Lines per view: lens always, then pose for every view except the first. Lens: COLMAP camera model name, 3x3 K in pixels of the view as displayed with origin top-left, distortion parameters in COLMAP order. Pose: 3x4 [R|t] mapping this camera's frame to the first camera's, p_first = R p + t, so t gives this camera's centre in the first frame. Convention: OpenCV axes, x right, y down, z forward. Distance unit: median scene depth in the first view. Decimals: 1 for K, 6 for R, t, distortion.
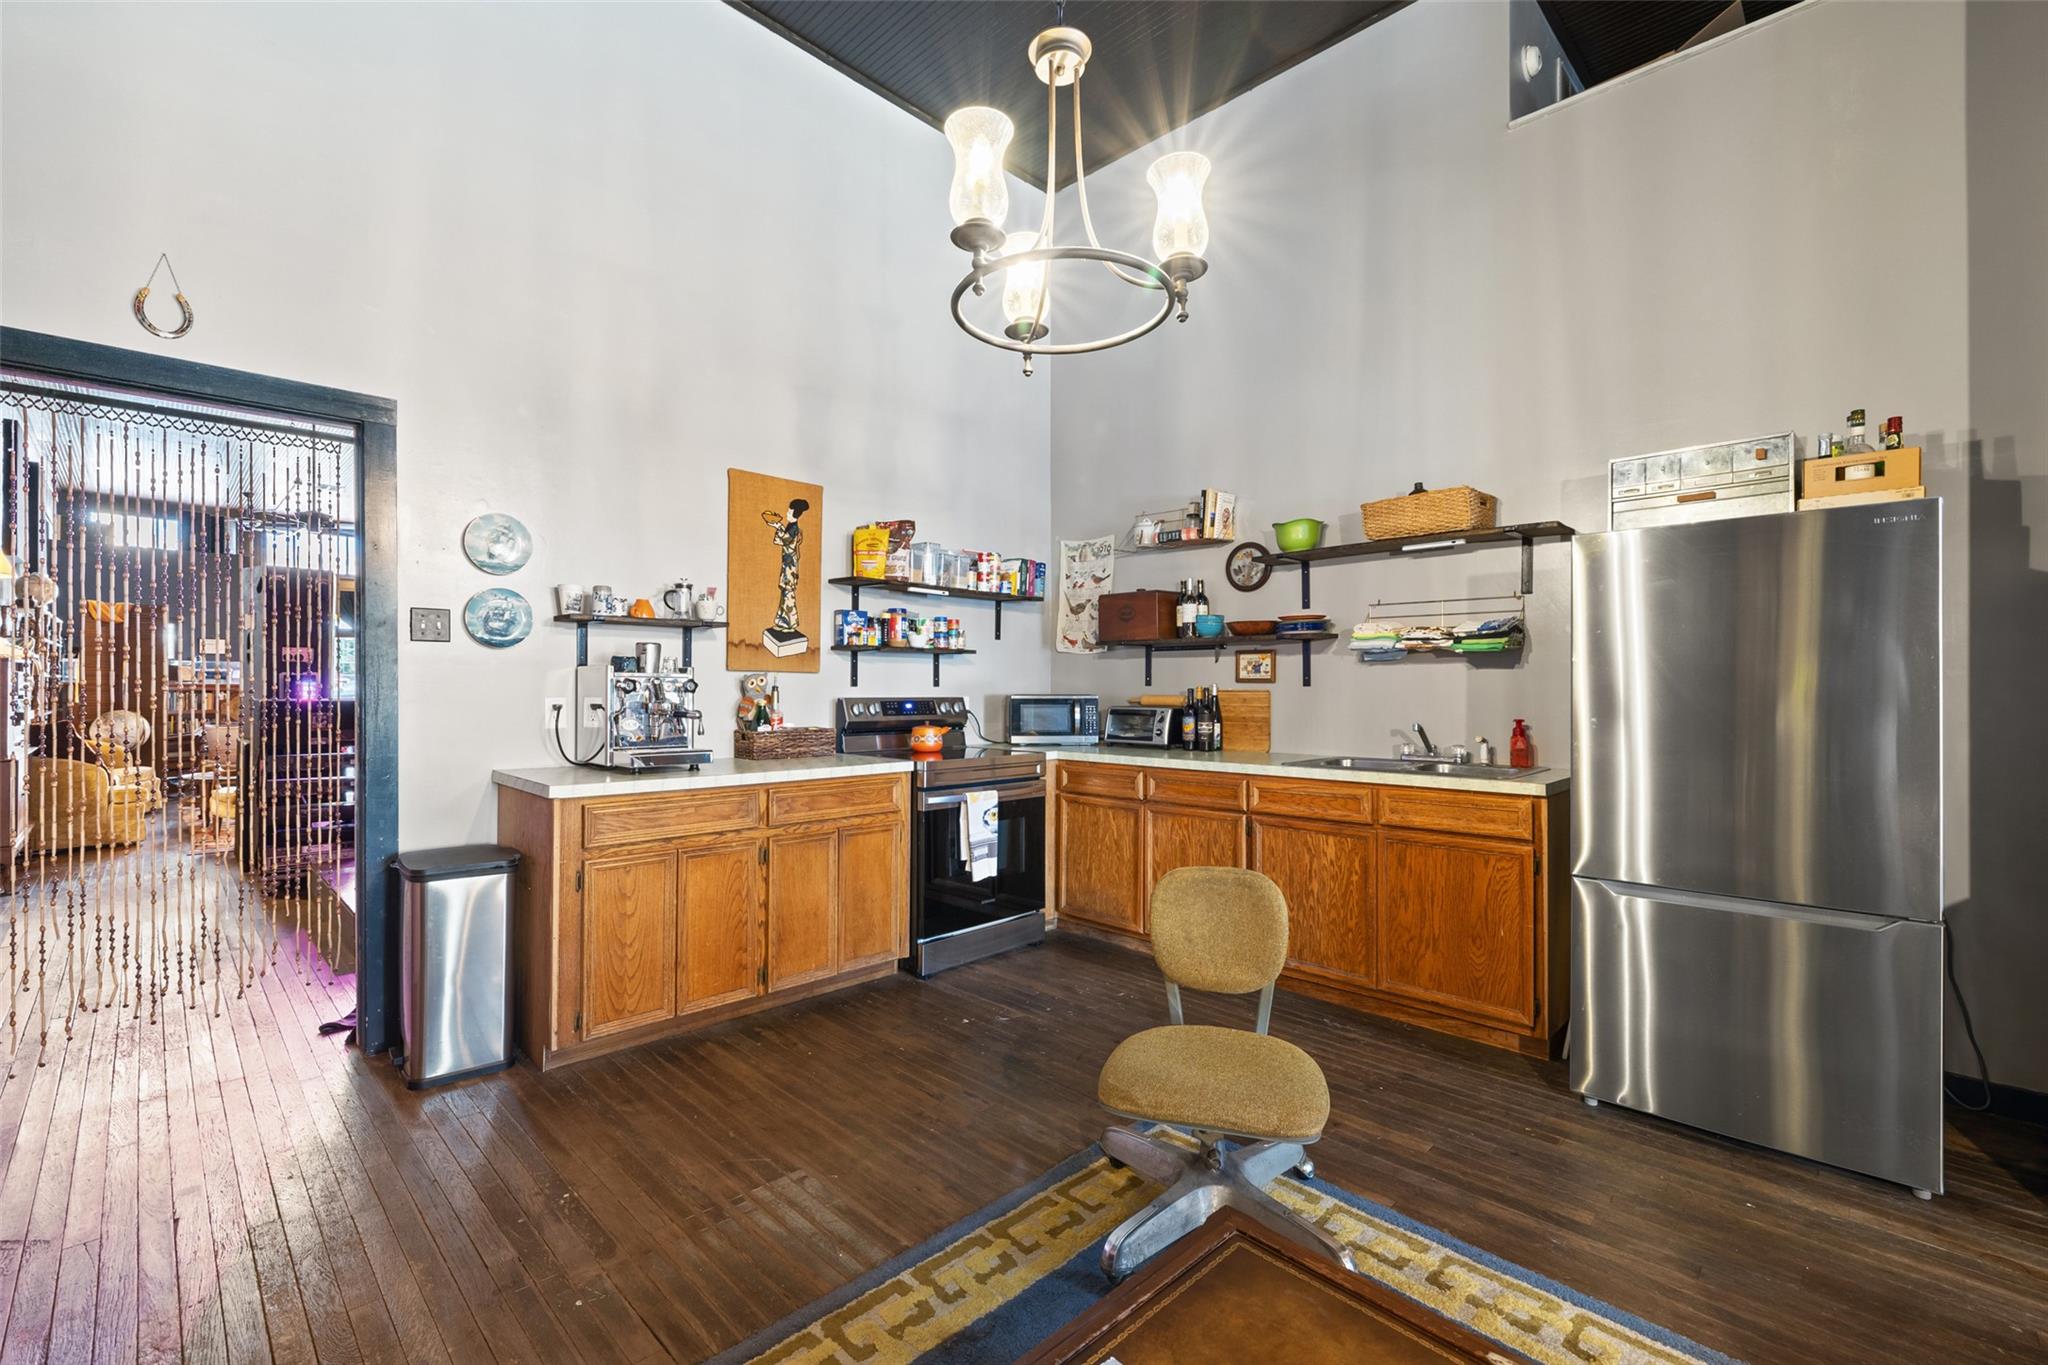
lens RADIAL K [[875.2, 0, 1013.6], [0, 875.2, 686.3], [0, 0, 1]] dist [0.000214, 0.000012]
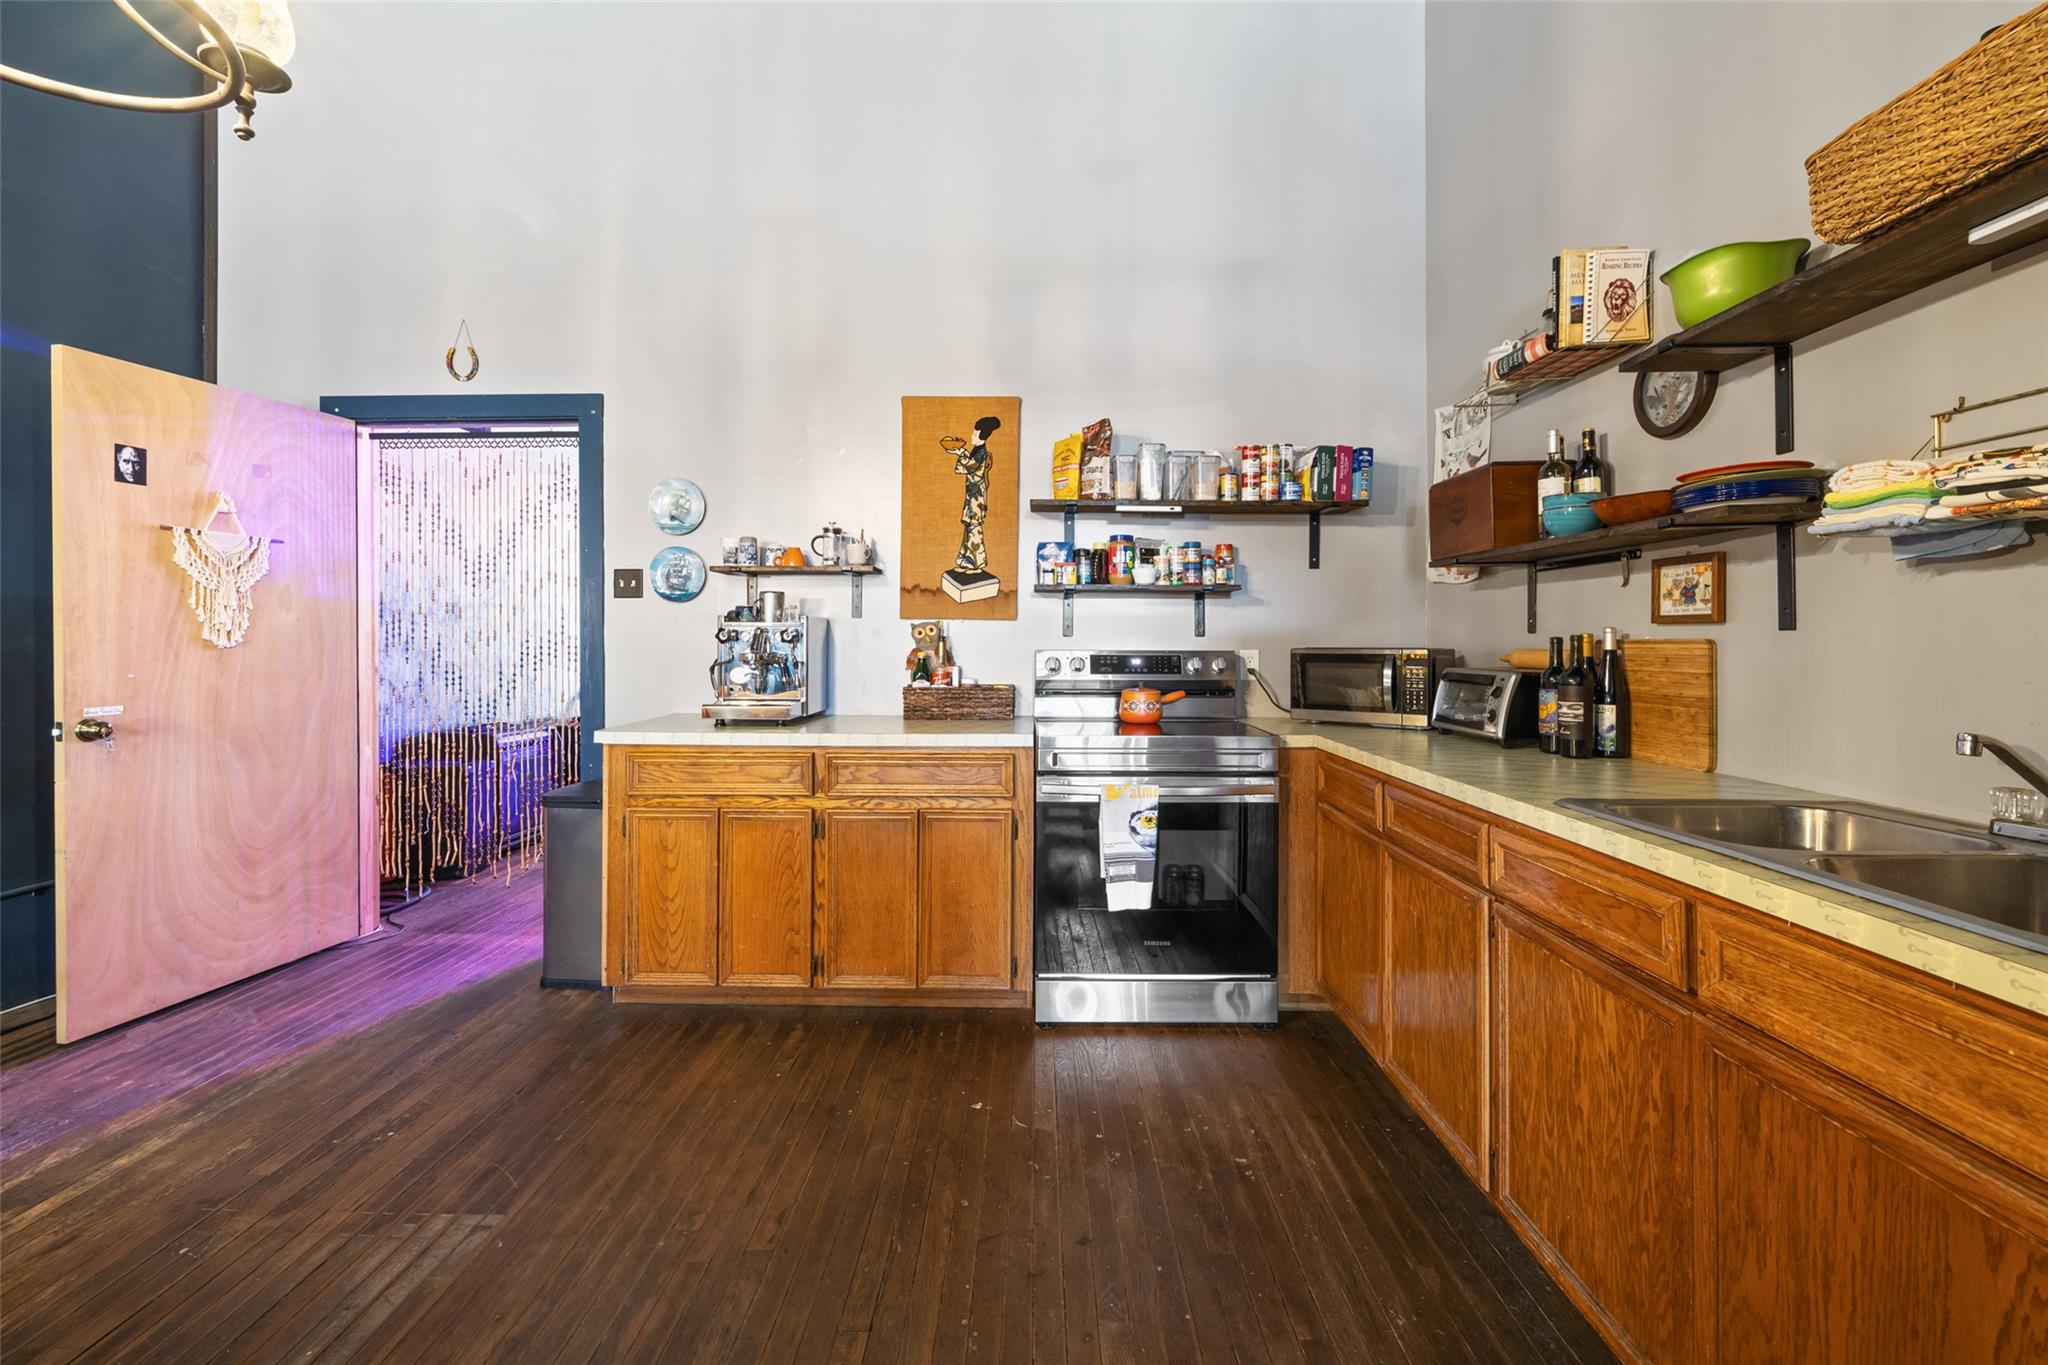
lens RADIAL K [[870.8, 0, 1025.6], [0, 870.8, 637.4], [0, 0, 1]] dist [0.001204, 0.000250]
pose [[0.699446, -0.004534, -0.714671, 0.400550], [0.001538, 0.999987, -0.004838, 0.005376], [0.714683, 0.002285, 0.699444, 0.447021]]
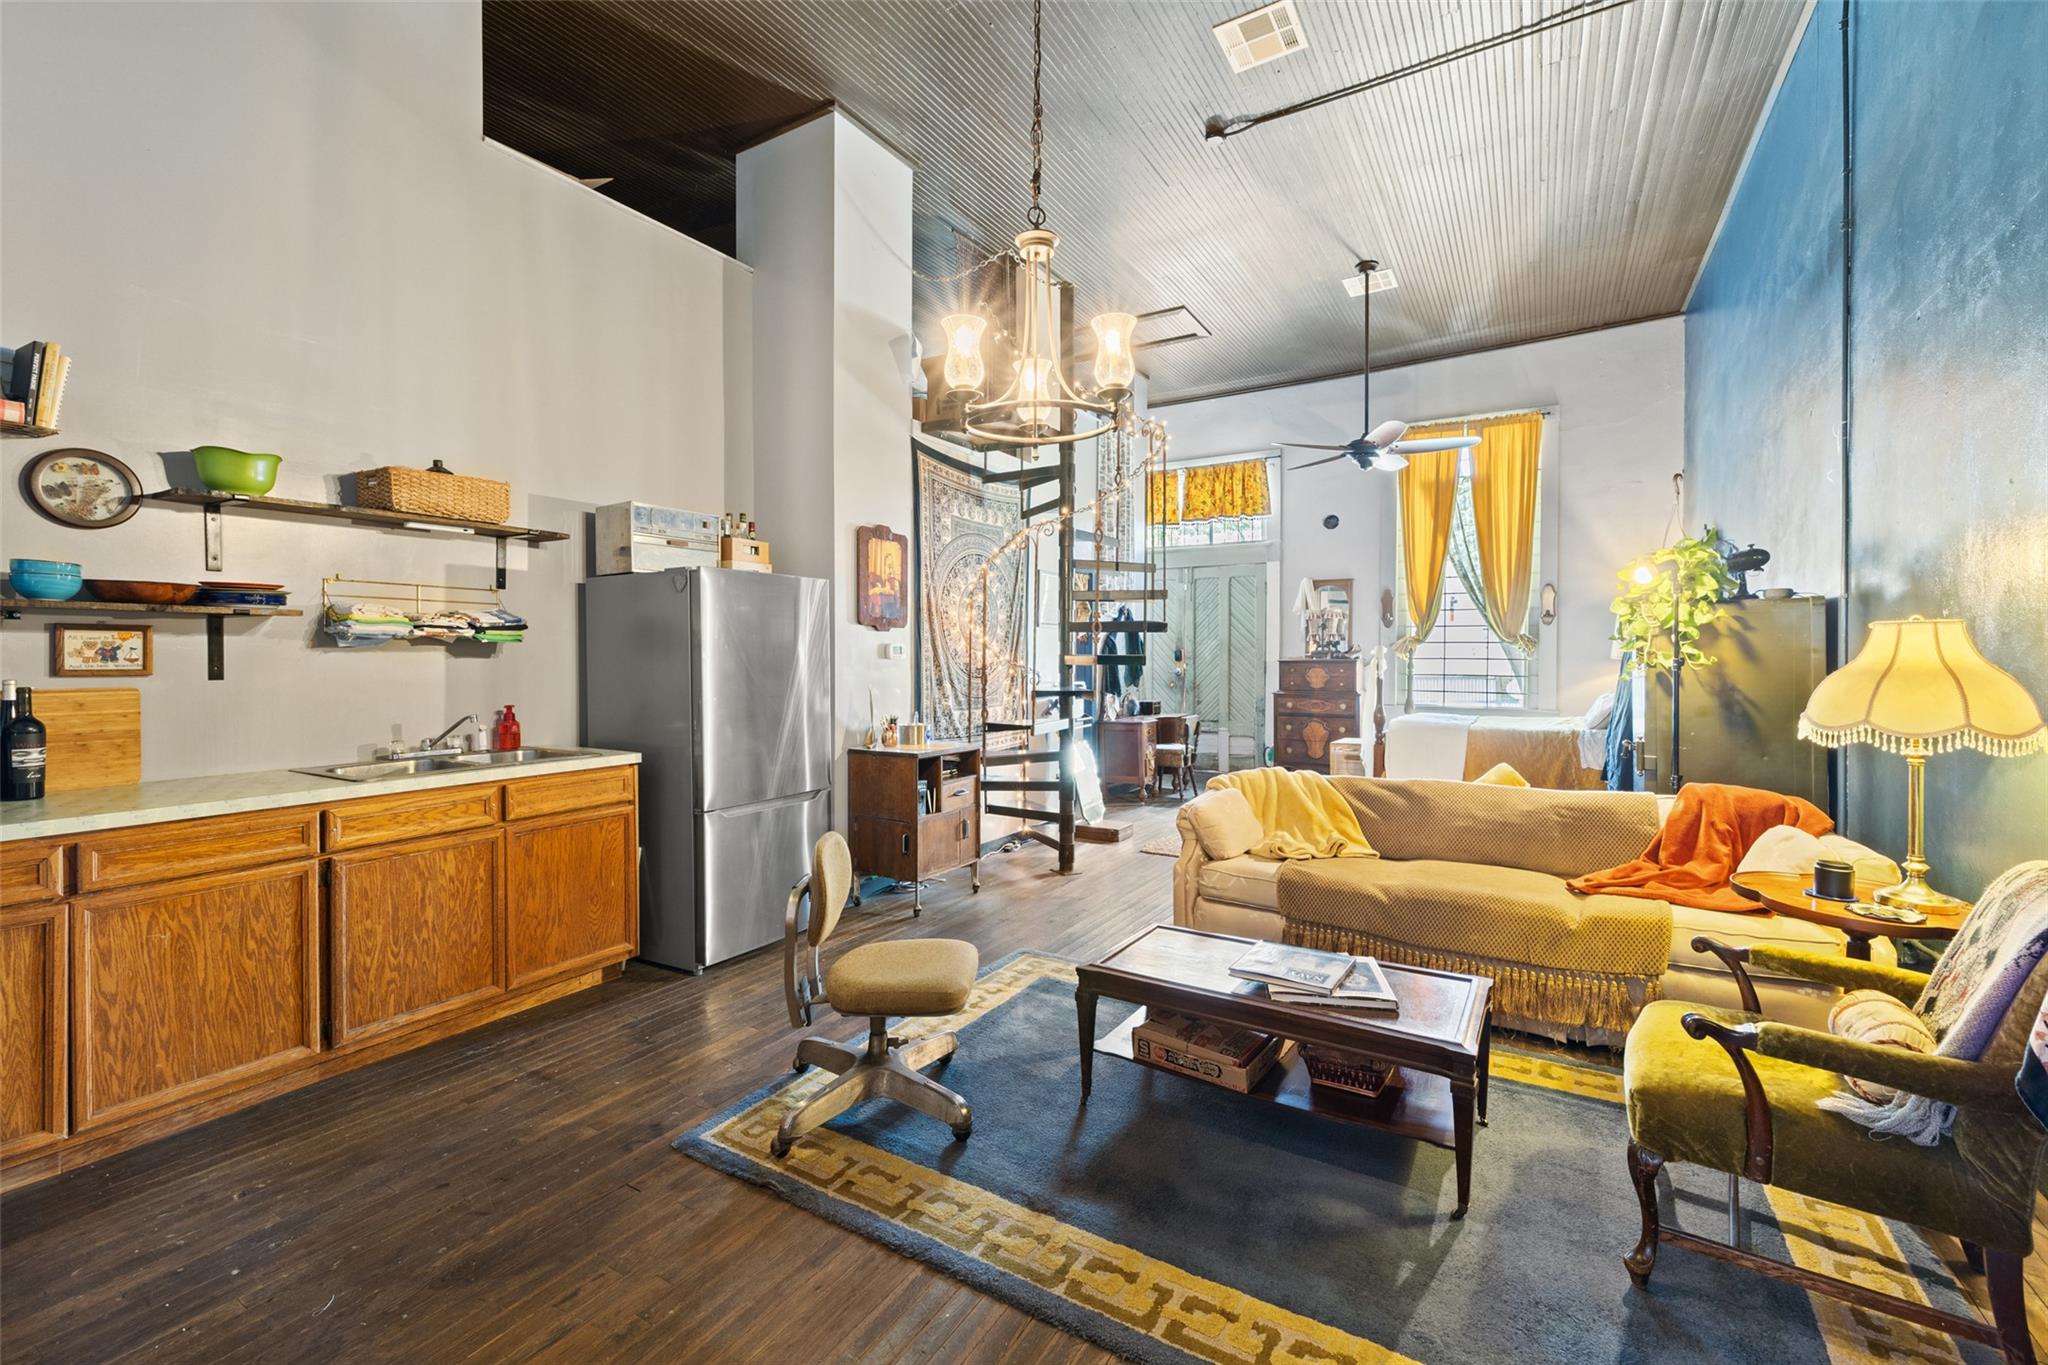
lens RADIAL K [[859.4, 0, 1026.4], [0, 859.4, 663.7], [0, 0, 1]] dist [0.001741, 0.000034]
pose [[-0.246627, -0.012771, 0.969026, -0.535832], [-0.002776, 0.999918, 0.012471, -0.025217], [-0.969107, 0.000386, -0.246642, 0.561392]]
